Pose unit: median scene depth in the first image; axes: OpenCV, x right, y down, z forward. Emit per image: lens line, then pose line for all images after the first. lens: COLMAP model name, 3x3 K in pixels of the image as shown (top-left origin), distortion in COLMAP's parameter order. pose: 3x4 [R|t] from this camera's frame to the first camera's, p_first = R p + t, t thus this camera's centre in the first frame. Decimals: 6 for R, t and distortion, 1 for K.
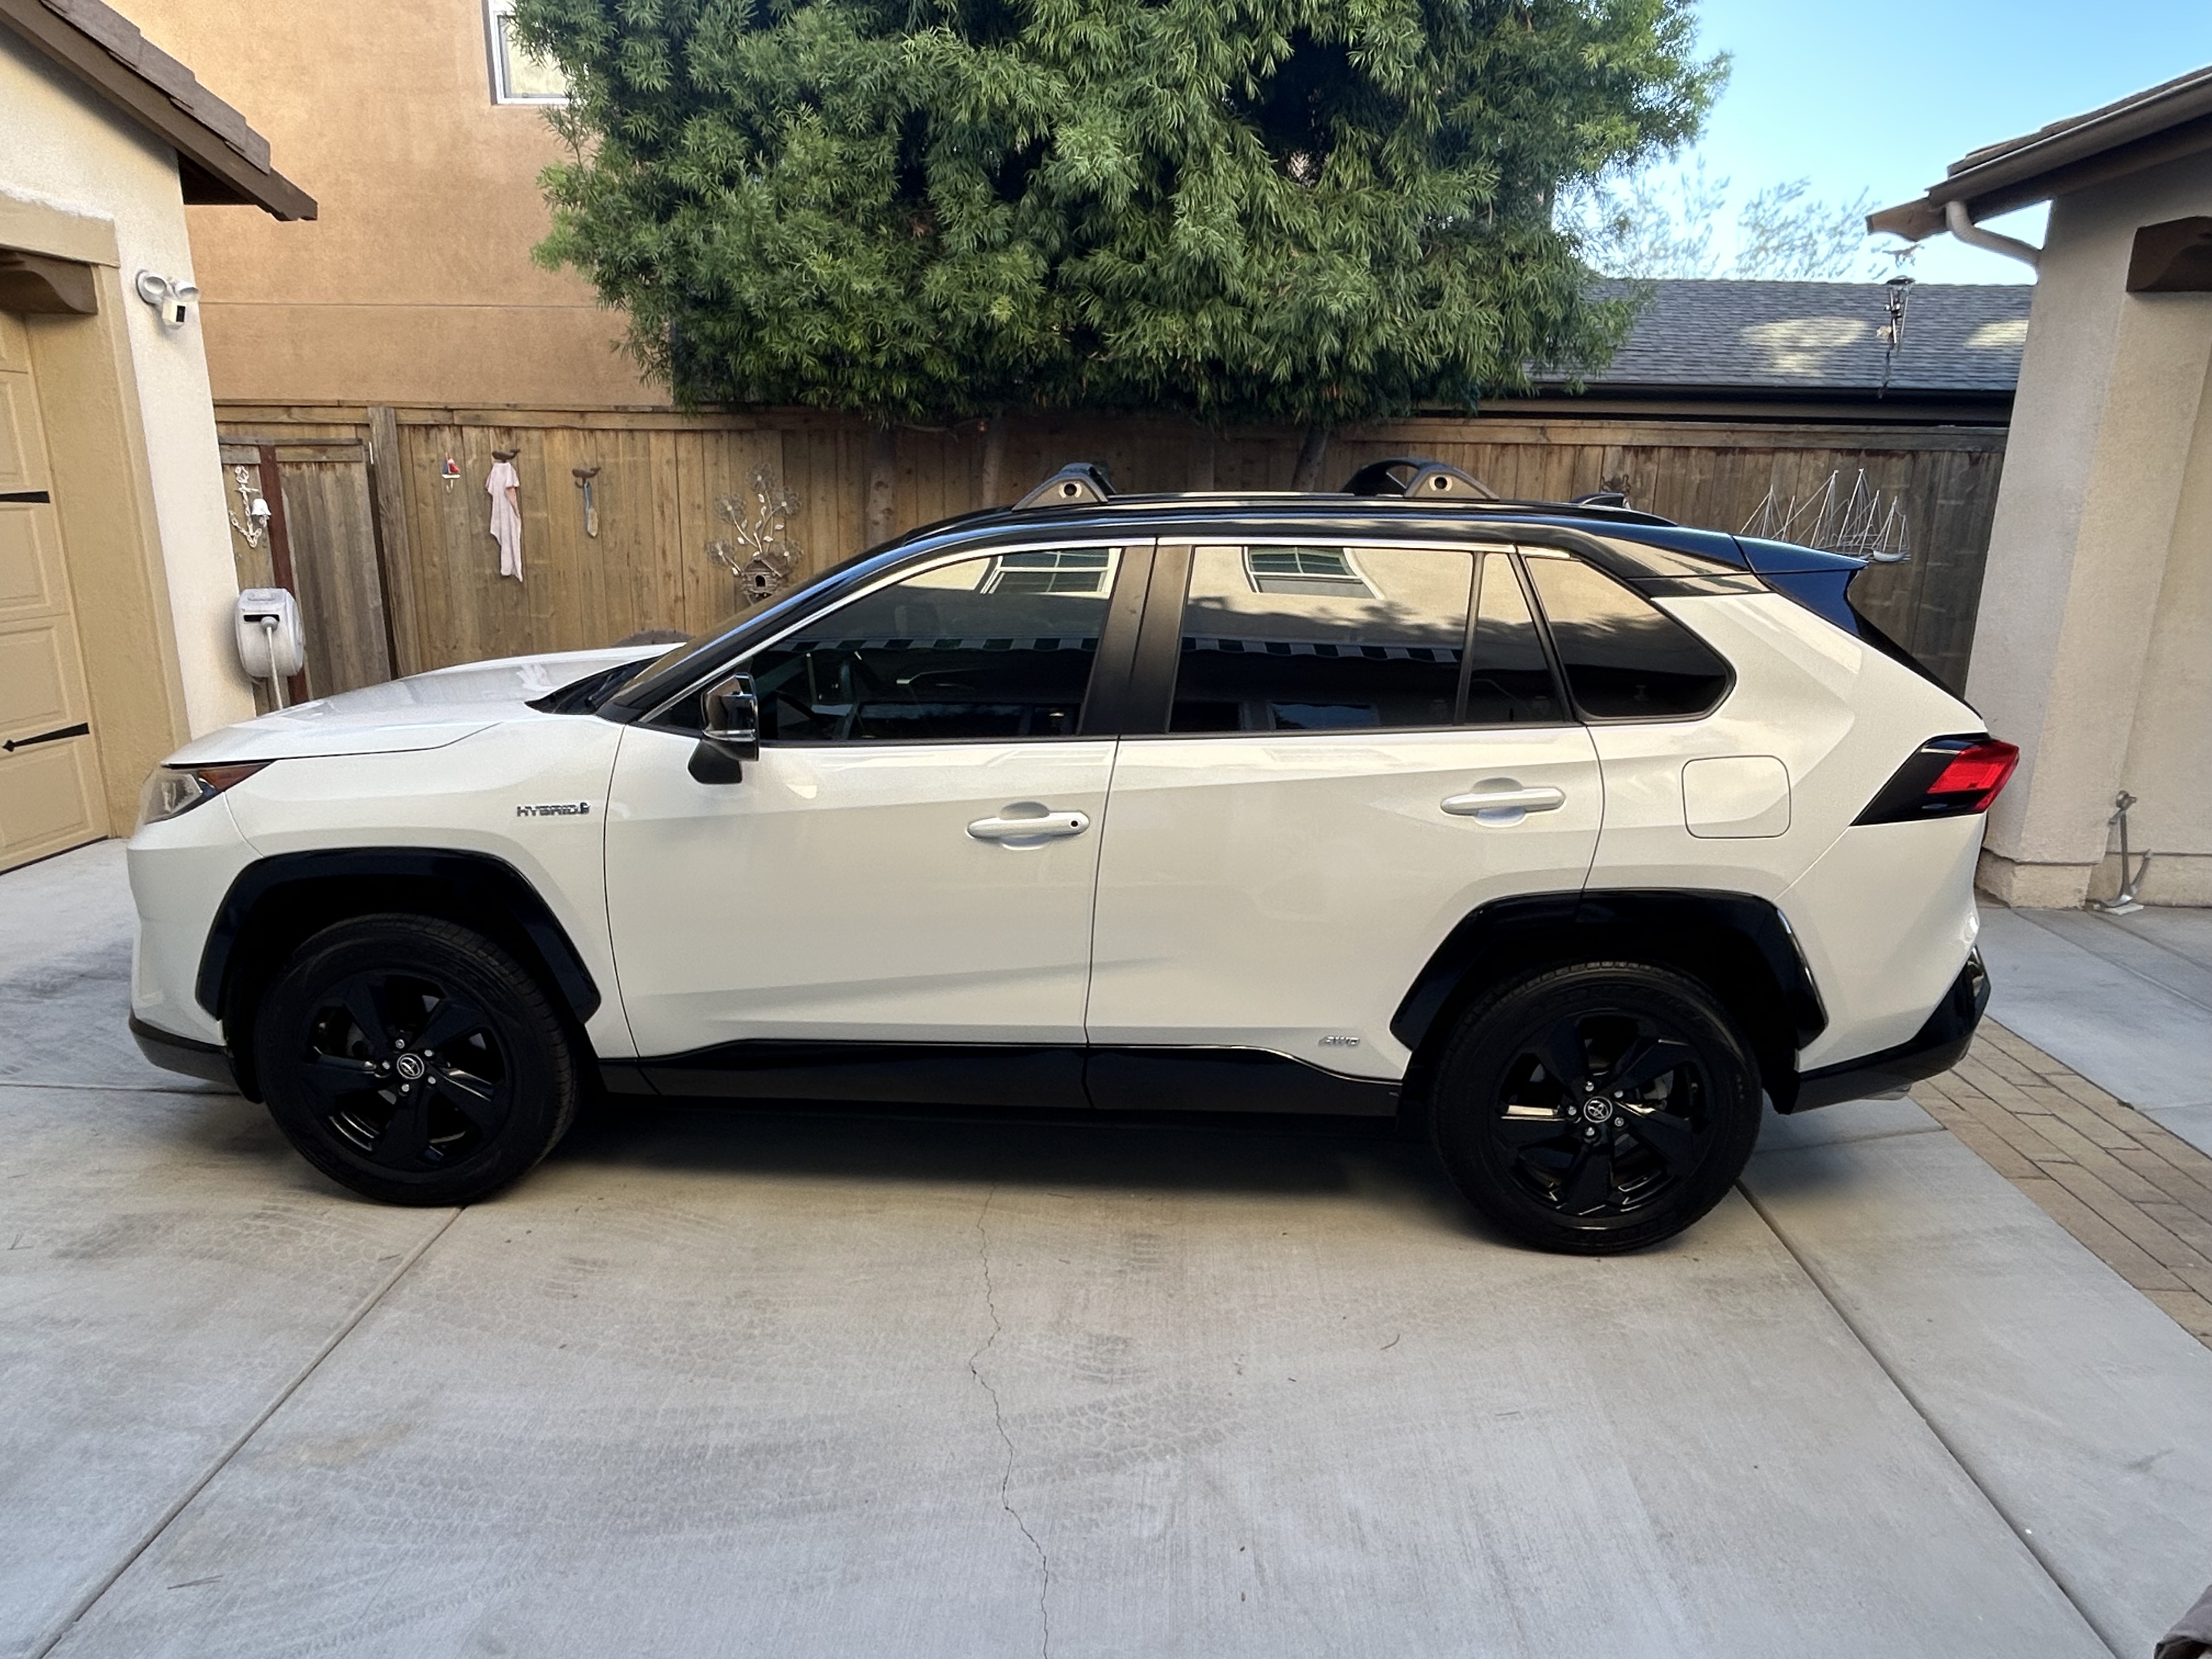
lens RADIAL K [[1358.2, 0, 1106.0], [0, 1358.2, 829.5], [0, 0, 1]] dist [-0.003923, 0.000282]
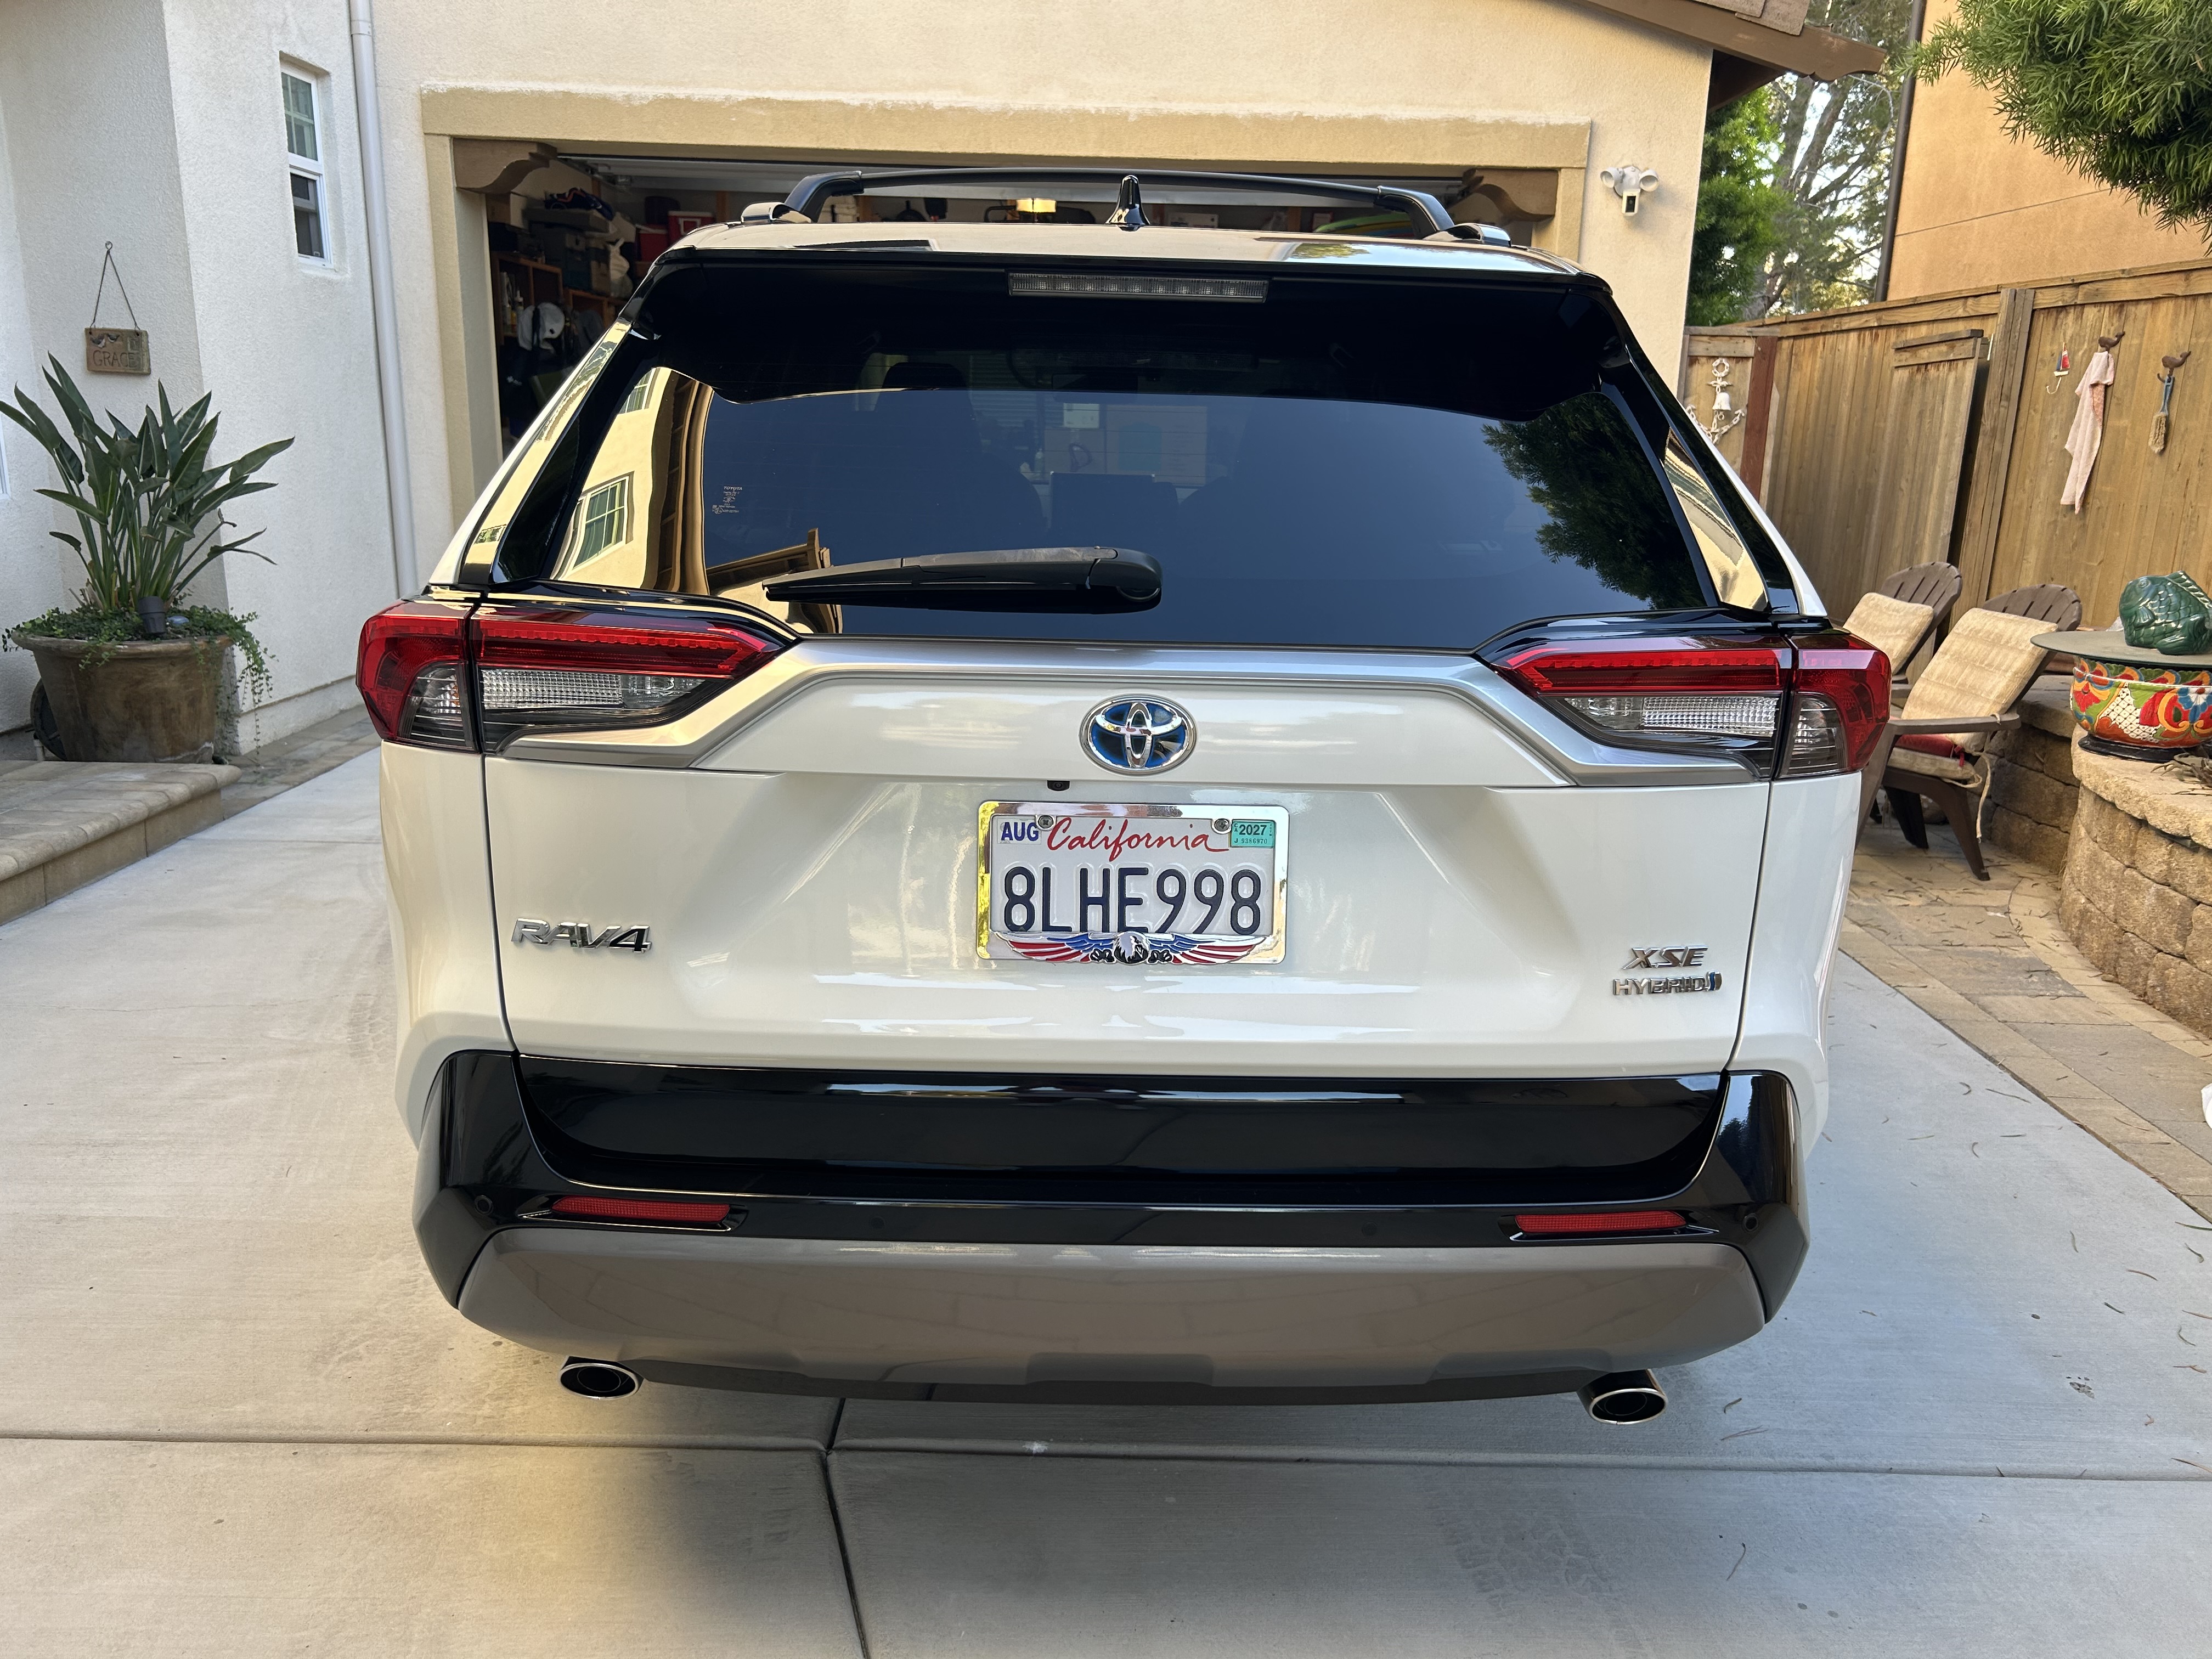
lens RADIAL K [[1658.8, 0, 1106.0], [0, 1658.8, 829.5], [0, 0, 1]] dist [0.010323, 0.003981]
pose [[0.060444, 0.230541, -0.971184, 0.471568], [-0.273447, 0.939566, 0.206017, -0.066891], [0.959986, 0.253115, 0.119832, 0.448260]]
